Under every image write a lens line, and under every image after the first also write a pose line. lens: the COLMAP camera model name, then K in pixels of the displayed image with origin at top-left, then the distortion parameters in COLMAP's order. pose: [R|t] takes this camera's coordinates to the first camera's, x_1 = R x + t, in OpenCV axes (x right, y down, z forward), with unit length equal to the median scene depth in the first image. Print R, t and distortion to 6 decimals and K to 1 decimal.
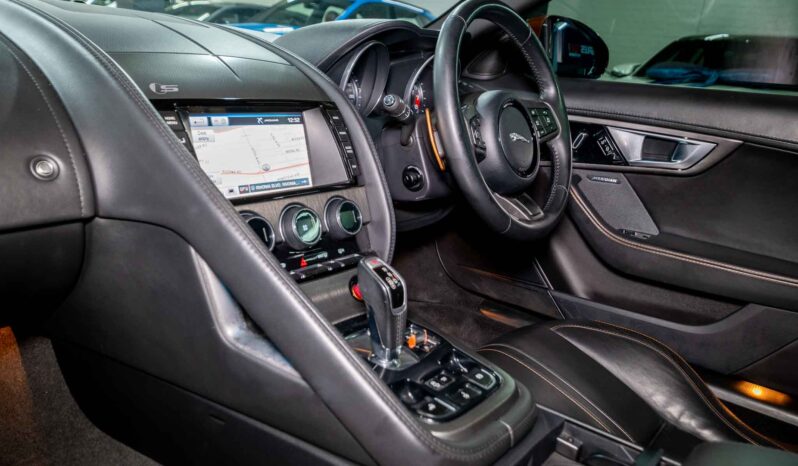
lens RADIAL K [[640.5, 0, 399.0], [0, 640.5, 233.0], [0, 0, 1]] dist [0.007217, 0.003613]
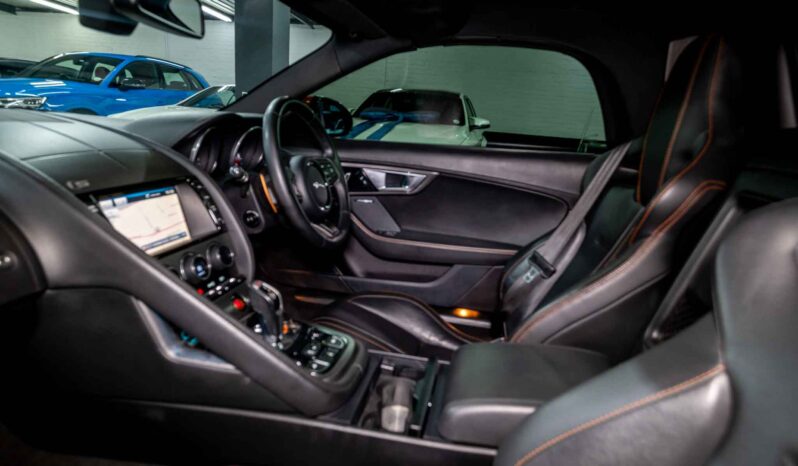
lens RADIAL K [[469.6, 0, 399.0], [0, 469.6, 233.0], [0, 0, 1]] dist [0.004478, 0.000697]
pose [[0.897512, -0.134963, 0.419830, -0.132107], [0.130117, 0.990679, 0.040309, -0.053421], [-0.421357, 0.018449, 0.906707, -0.114735]]
